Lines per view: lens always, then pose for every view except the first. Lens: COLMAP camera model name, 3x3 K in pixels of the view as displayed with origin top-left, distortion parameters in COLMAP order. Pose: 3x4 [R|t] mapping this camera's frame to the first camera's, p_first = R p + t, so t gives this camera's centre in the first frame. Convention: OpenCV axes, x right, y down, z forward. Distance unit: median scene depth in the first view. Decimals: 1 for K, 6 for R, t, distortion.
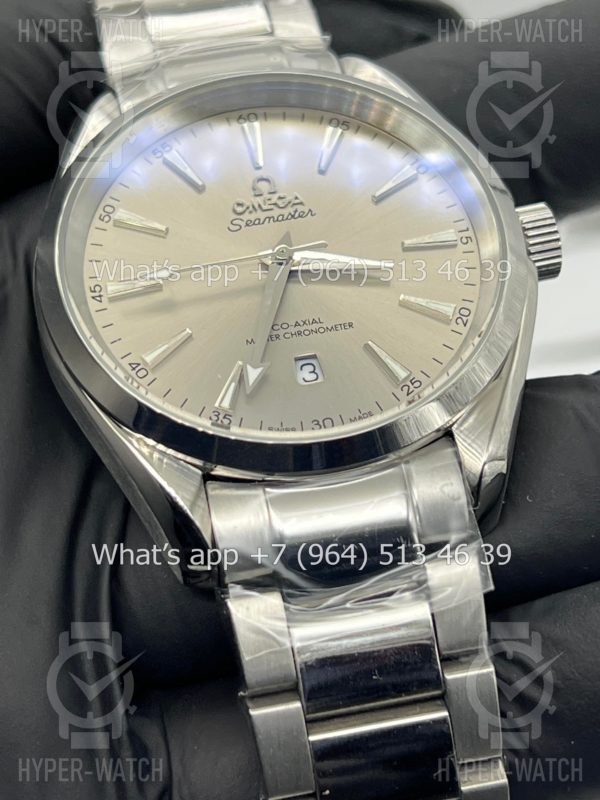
lens RADIAL K [[1891.7, 0, 296.7], [0, 1891.7, 396.8], [0, 0, 1]] dist [0.240783, 0.000000]
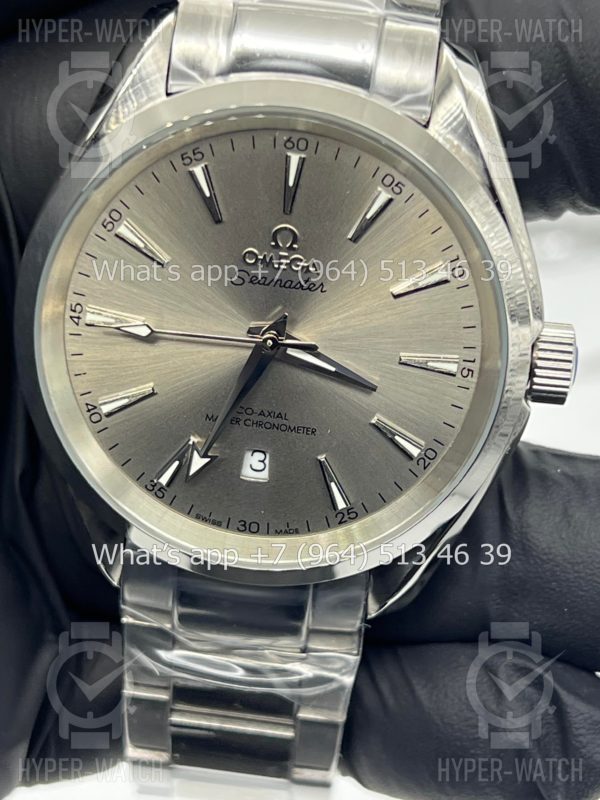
lens RADIAL K [[1891.7, 0, 296.8], [0, 1891.7, 413.4], [0, 0, 1]] dist [0.240783, 0.000000]
pose [[0.941728, 0.336321, -0.006064, 0.023095], [-0.234725, 0.669949, 0.704324, -0.729552], [0.240941, -0.661858, 0.709853, 0.311318]]
